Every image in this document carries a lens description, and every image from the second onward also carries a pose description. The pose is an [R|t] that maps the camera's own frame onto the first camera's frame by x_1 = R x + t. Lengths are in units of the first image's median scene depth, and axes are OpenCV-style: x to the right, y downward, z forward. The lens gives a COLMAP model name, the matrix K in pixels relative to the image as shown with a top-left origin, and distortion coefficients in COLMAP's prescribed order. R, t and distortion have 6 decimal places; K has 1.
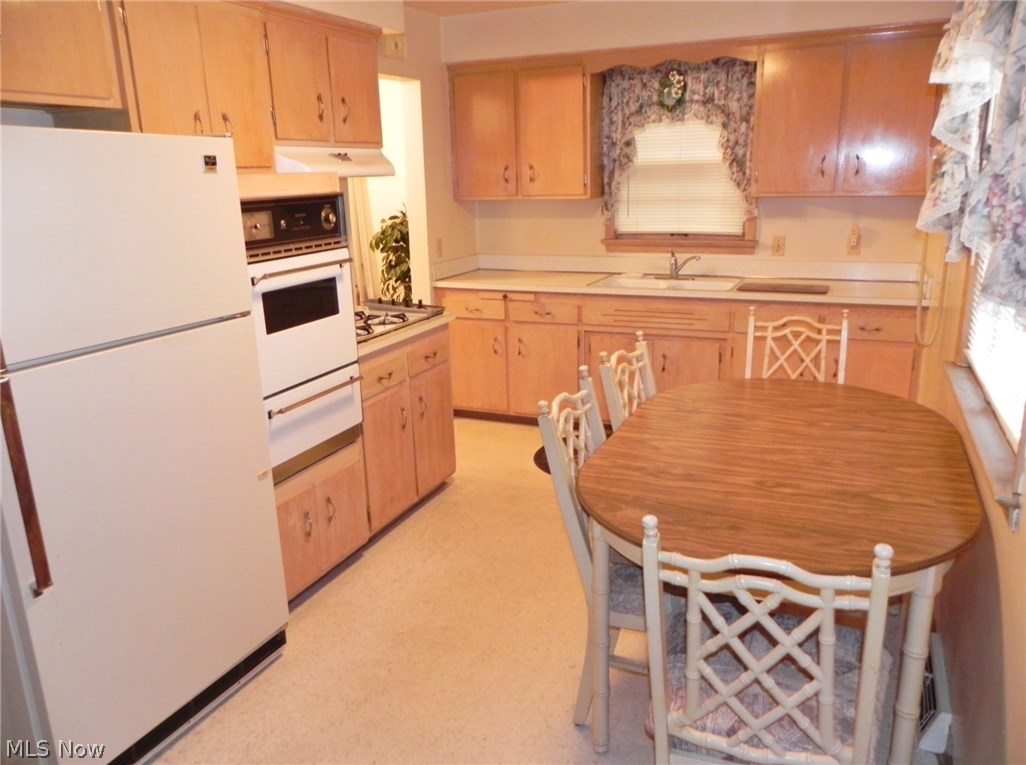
lens RADIAL K [[771.7, 0, 513.0], [0, 771.7, 382.5], [0, 0, 1]] dist [-0.004578, -0.002230]
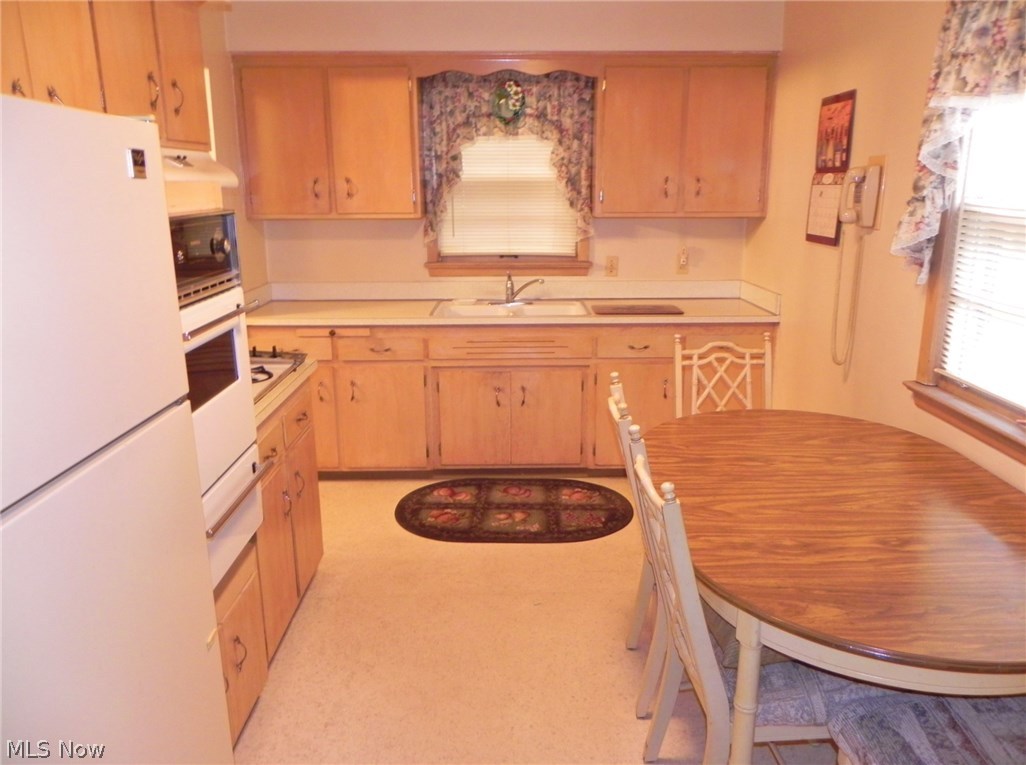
lens RADIAL K [[771.7, 0, 513.0], [0, 771.7, 382.5], [0, 0, 1]] dist [-0.004578, -0.002230]
pose [[0.910236, -0.081573, 0.405976, -0.188654], [0.089727, 0.995966, -0.001055, -0.041396], [-0.404252, 0.037388, 0.913883, 0.162100]]
